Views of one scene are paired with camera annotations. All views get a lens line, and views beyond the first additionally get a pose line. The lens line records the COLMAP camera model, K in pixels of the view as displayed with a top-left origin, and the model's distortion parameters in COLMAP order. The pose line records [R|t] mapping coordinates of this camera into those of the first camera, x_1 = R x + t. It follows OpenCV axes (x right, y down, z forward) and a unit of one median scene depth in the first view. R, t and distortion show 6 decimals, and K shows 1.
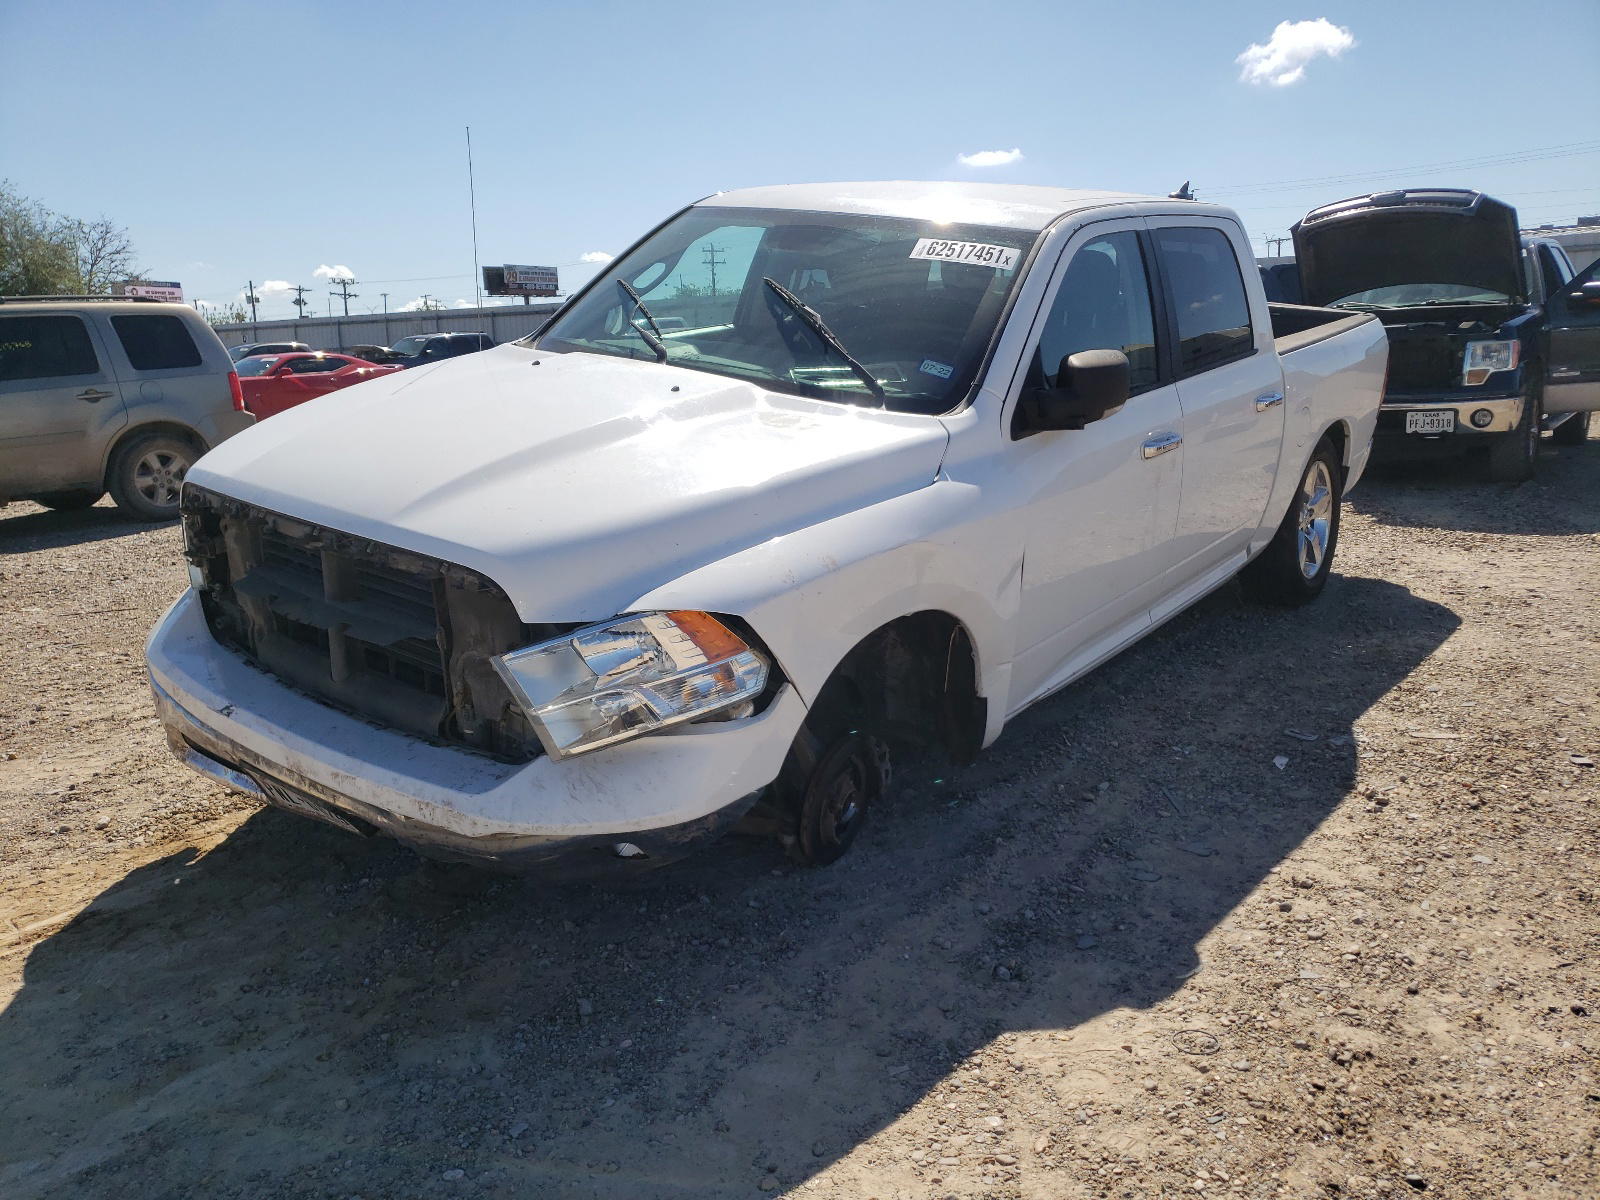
lens RADIAL K [[1253.6, 0, 800.0], [0, 1253.6, 600.0], [0, 0, 1]] dist [0.111739, -0.001859]
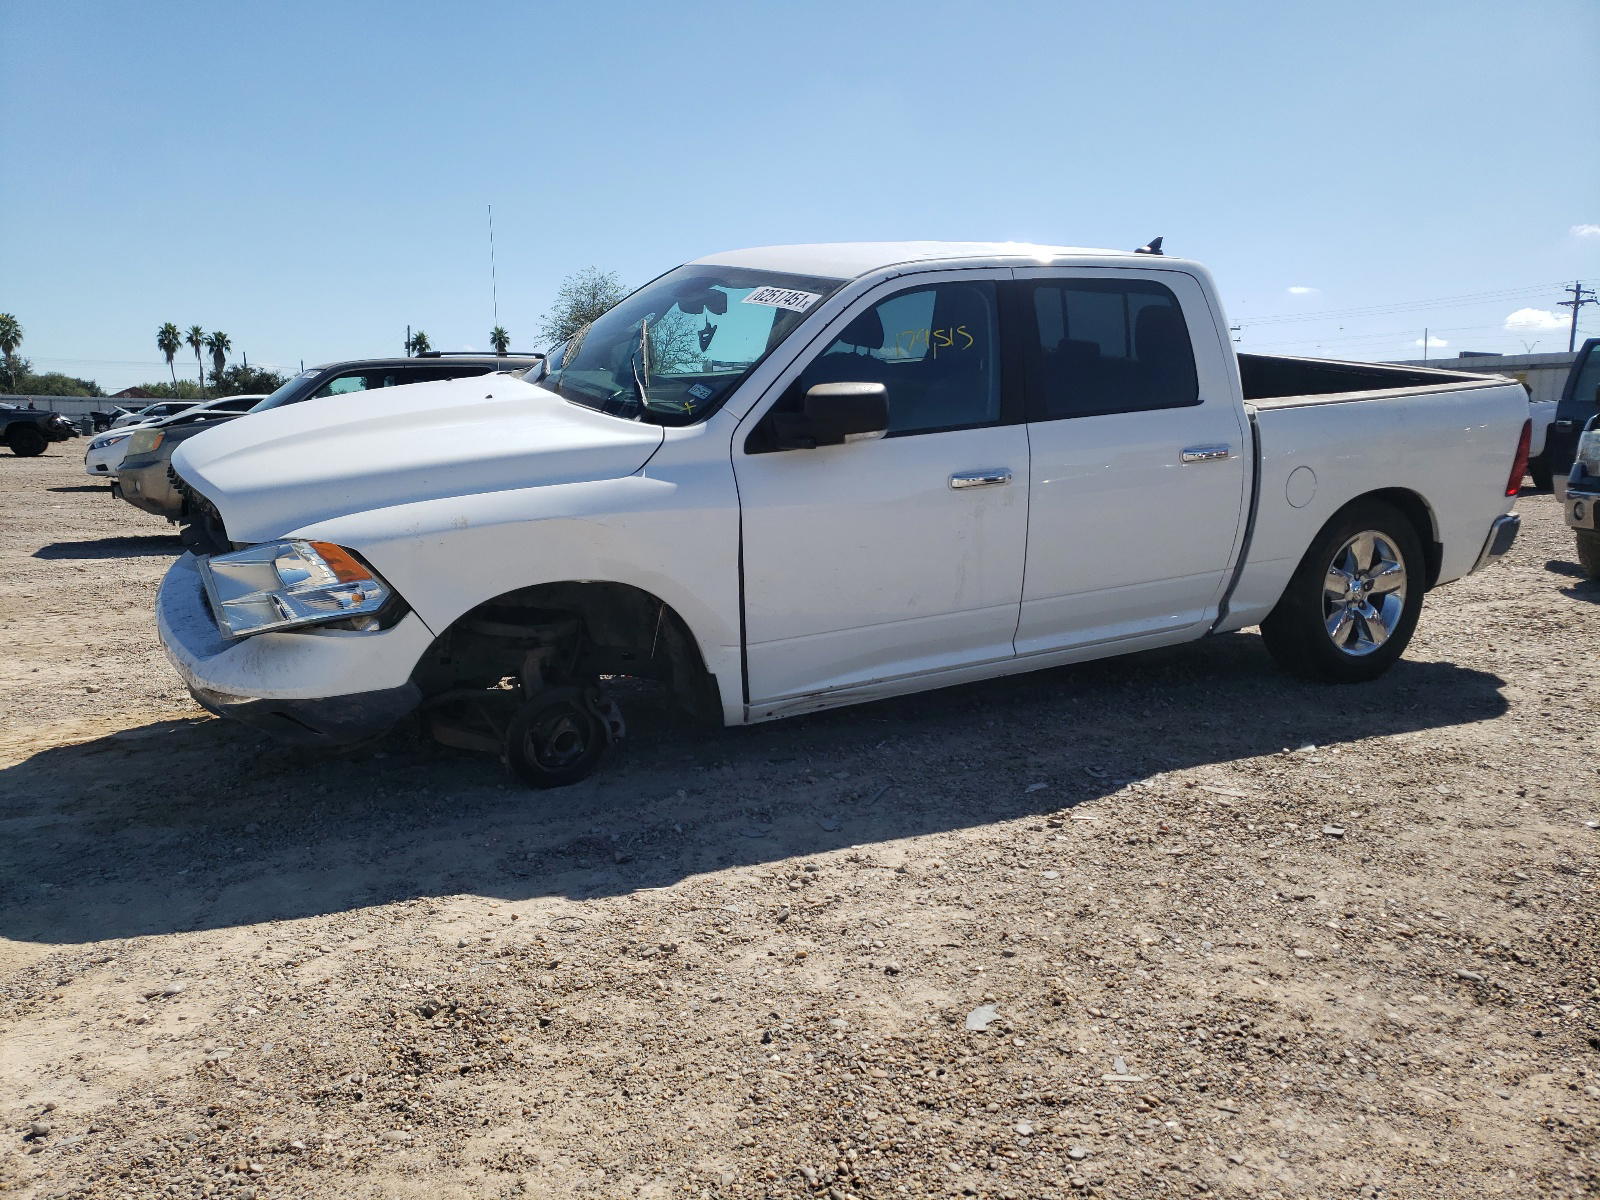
lens RADIAL K [[1253.6, 0, 800.0], [0, 1253.6, 600.0], [0, 0, 1]] dist [0.111739, -0.001859]
pose [[0.900149, 0.098030, -0.424407, 0.739036], [-0.123862, 0.991729, -0.033636, 0.040554], [0.417600, 0.082845, 0.904846, -0.014753]]
